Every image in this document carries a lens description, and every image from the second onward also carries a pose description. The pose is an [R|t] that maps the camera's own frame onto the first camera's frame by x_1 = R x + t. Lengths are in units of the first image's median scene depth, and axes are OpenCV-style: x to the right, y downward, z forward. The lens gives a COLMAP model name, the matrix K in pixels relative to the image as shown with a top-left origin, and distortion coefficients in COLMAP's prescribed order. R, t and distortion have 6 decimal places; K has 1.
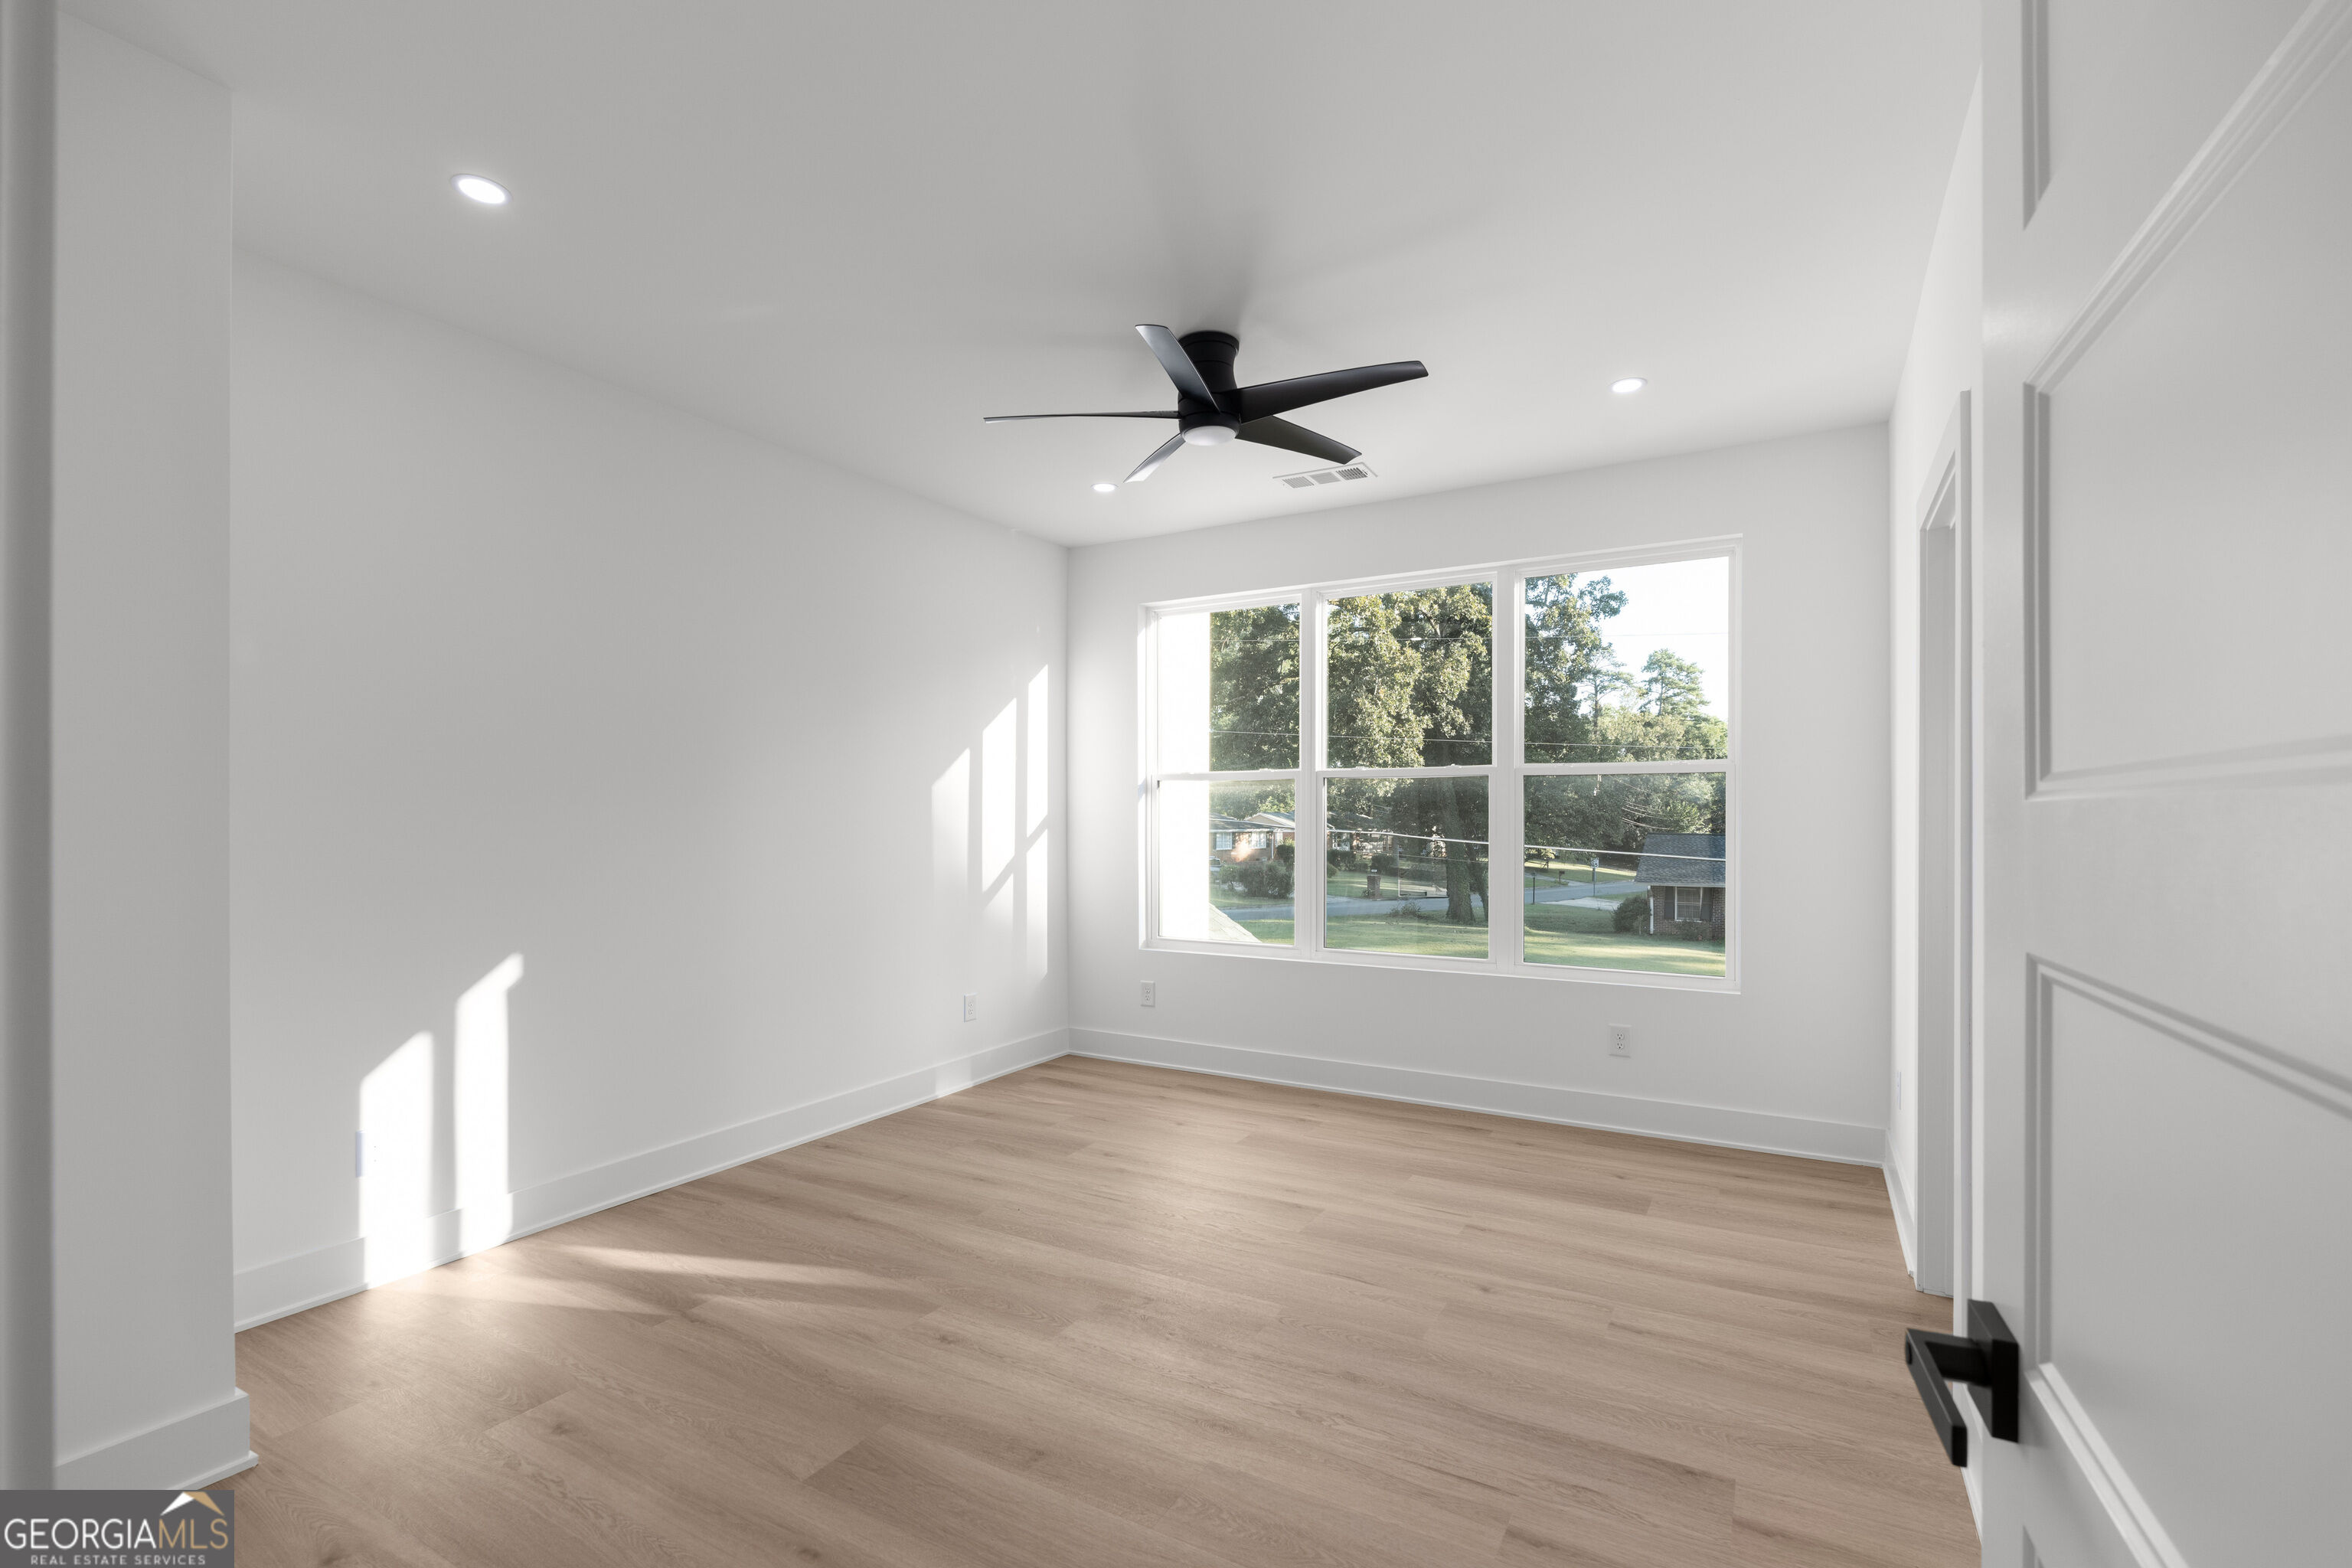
lens RADIAL K [[1019.6, 0, 1204.5], [0, 1019.6, 833.6], [0, 0, 1]] dist [-0.001783, -0.000187]
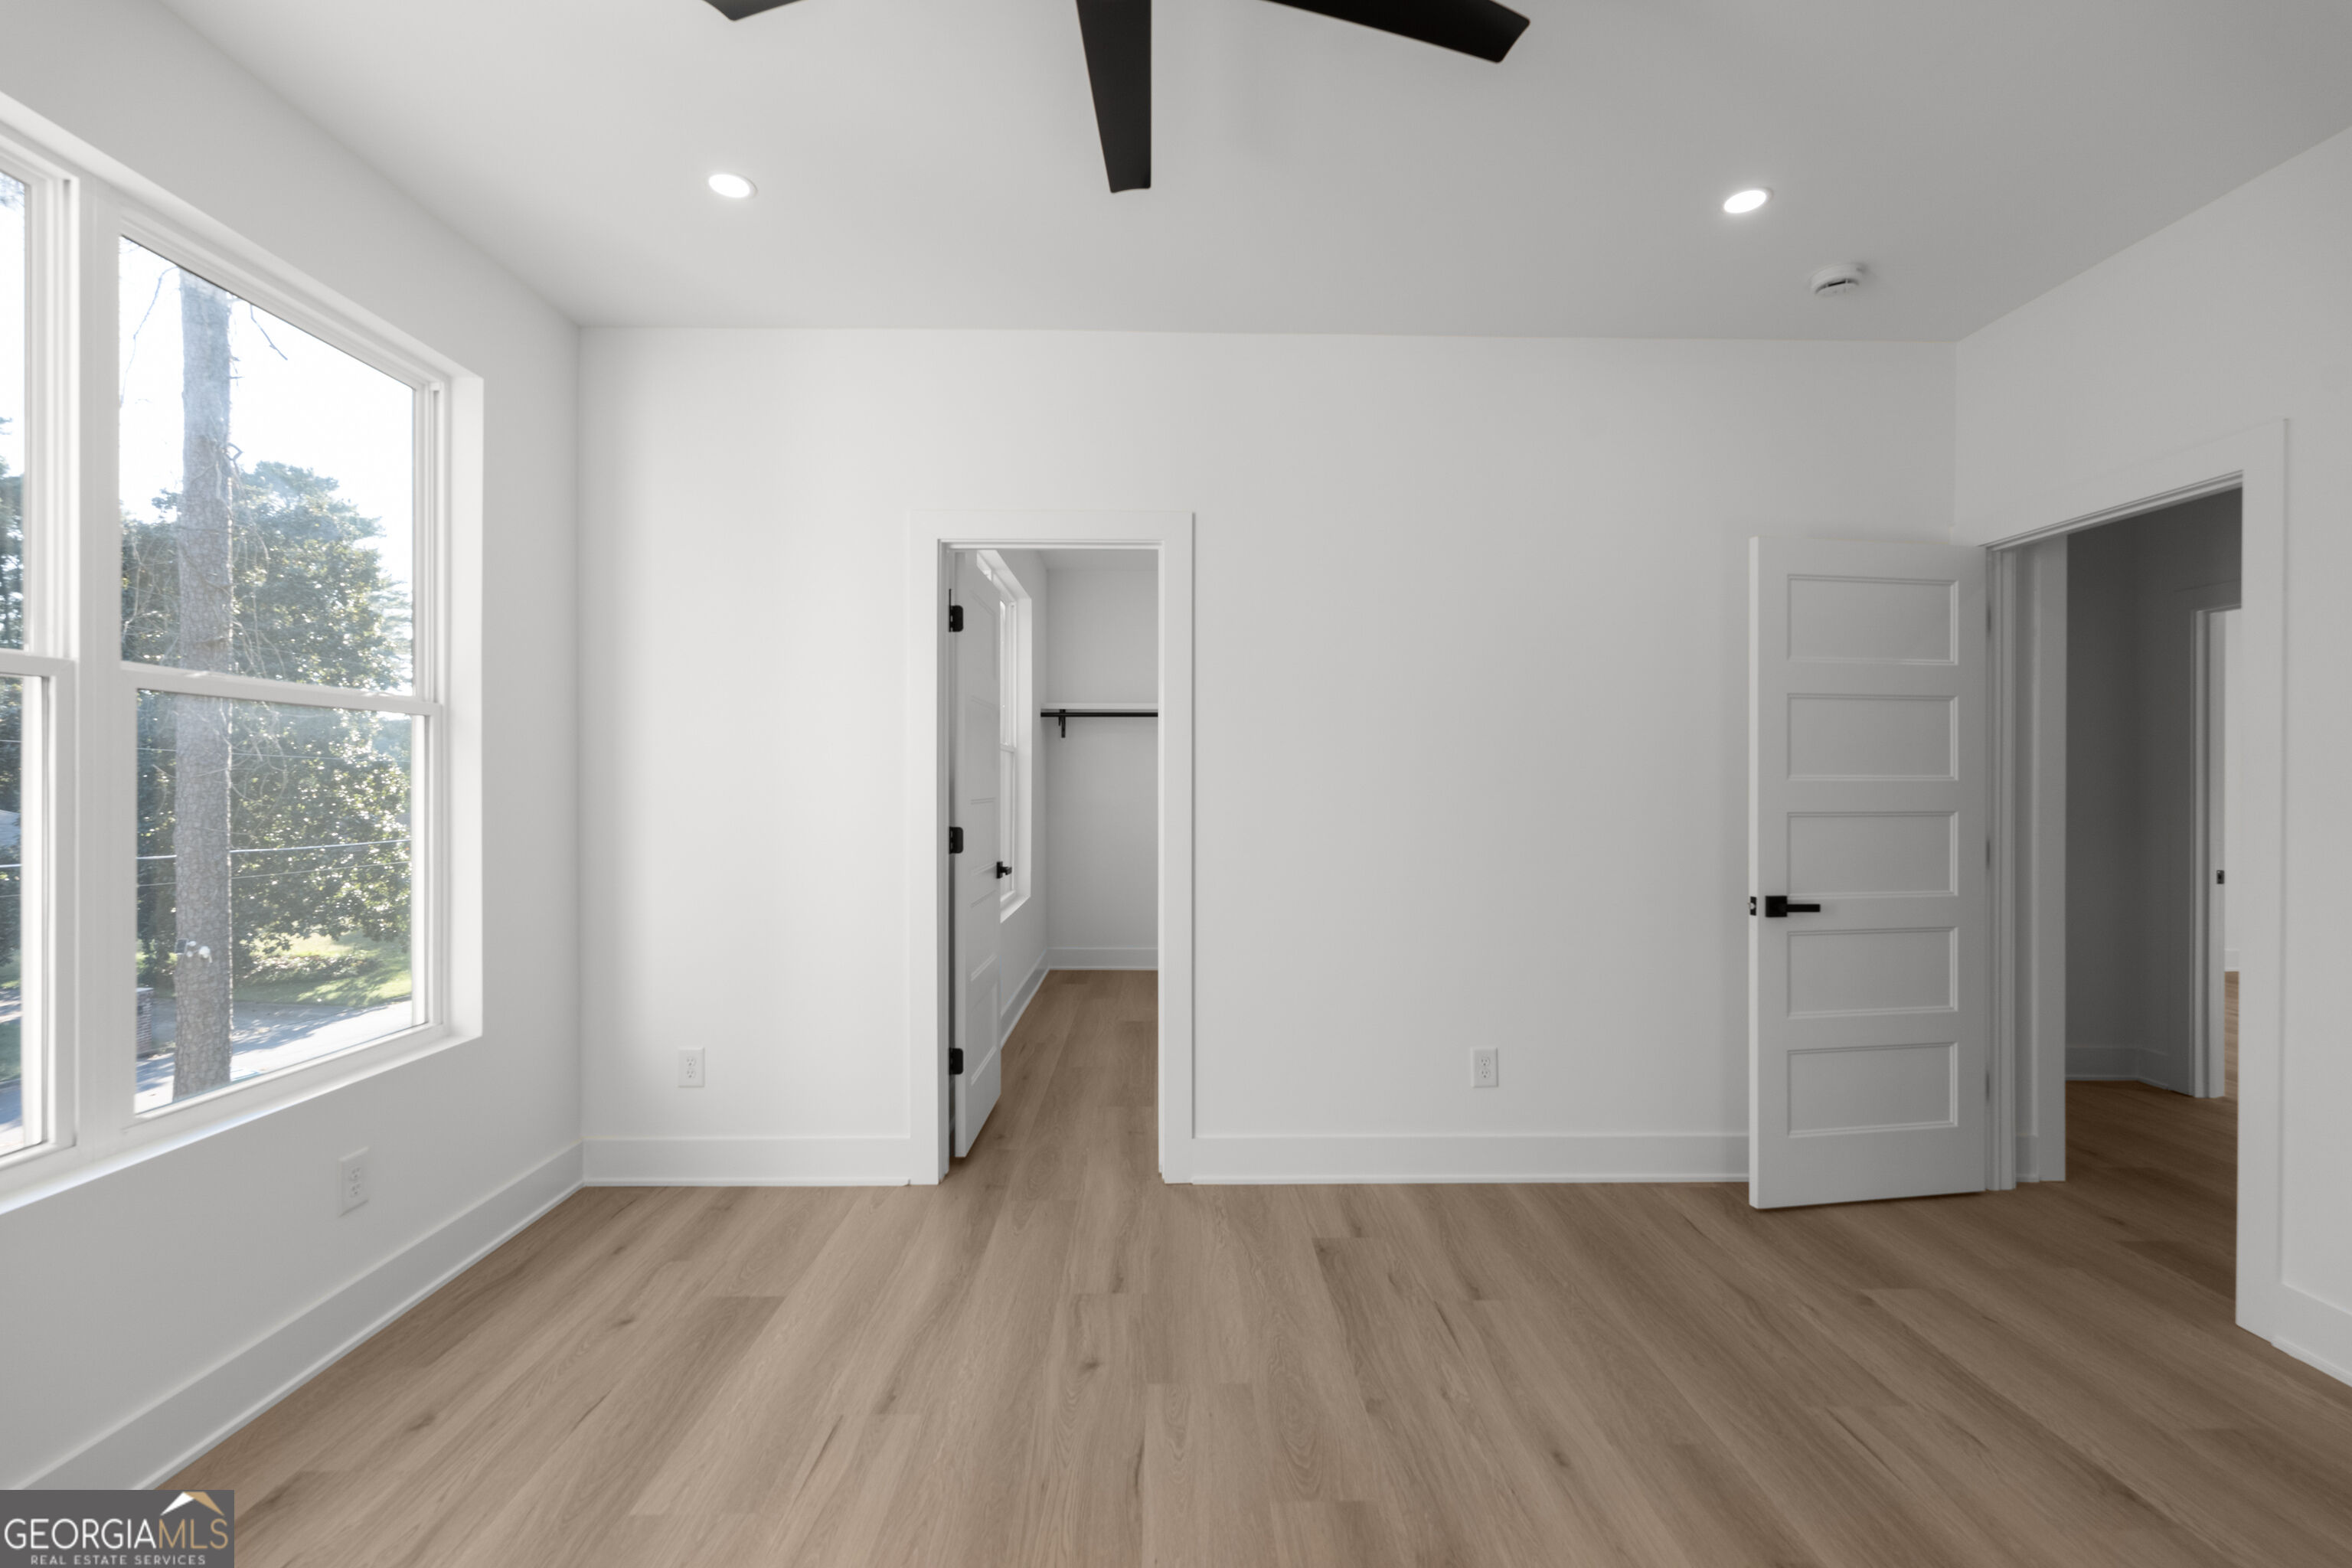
lens RADIAL K [[1019.6, 0, 1176.6], [0, 1019.6, 781.8], [0, 0, 1]] dist [-0.001783, -0.000187]
pose [[-0.505295, 0.002023, 0.862944, -0.461080], [0.008757, 0.999958, 0.002783, -0.018131], [-0.862902, 0.008963, -0.505291, 1.359737]]
